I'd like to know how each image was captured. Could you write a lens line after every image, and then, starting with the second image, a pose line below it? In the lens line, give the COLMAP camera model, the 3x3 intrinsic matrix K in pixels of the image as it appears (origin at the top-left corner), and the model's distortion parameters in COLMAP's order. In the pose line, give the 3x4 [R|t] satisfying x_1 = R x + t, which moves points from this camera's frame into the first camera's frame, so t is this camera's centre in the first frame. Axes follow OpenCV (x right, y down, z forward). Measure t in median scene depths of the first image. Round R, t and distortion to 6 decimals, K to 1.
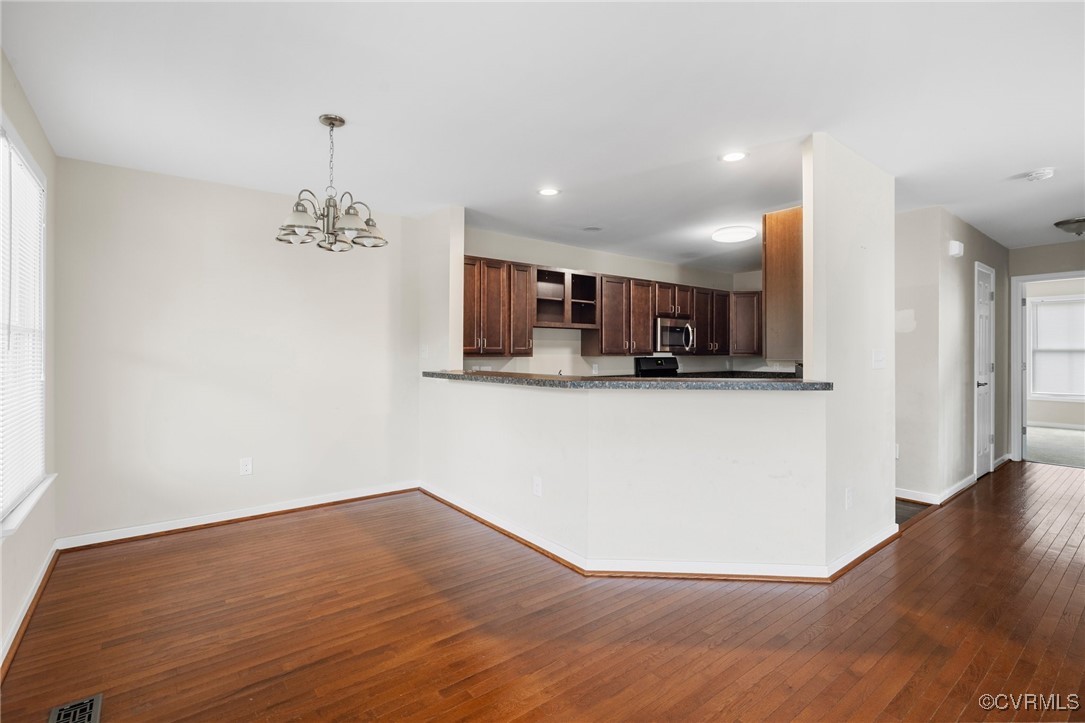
lens RADIAL K [[500.0, 0, 542.1], [0, 500.0, 351.9], [0, 0, 1]] dist [-0.011358, -0.000550]
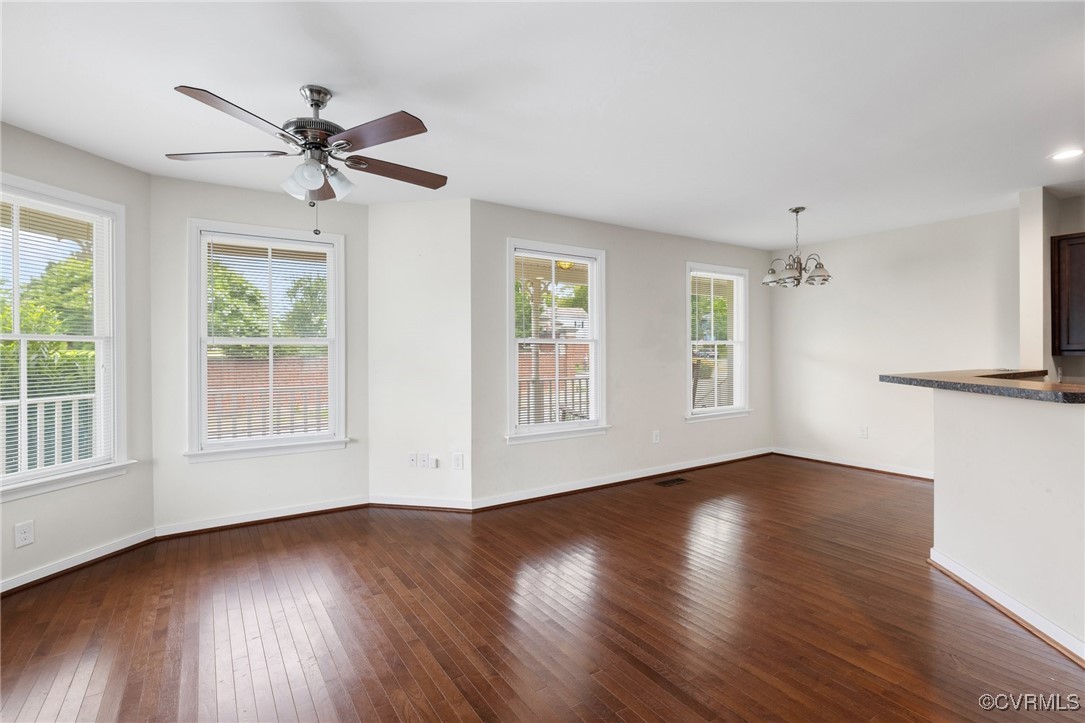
lens RADIAL K [[500.0, 0, 540.3], [0, 500.0, 356.6], [0, 0, 1]] dist [-0.011358, -0.000550]
pose [[-0.067502, 0.009689, -0.997672, 1.274299], [0.001034, 0.999953, 0.009641, 0.001704], [0.997719, -0.000381, -0.067509, 0.271416]]
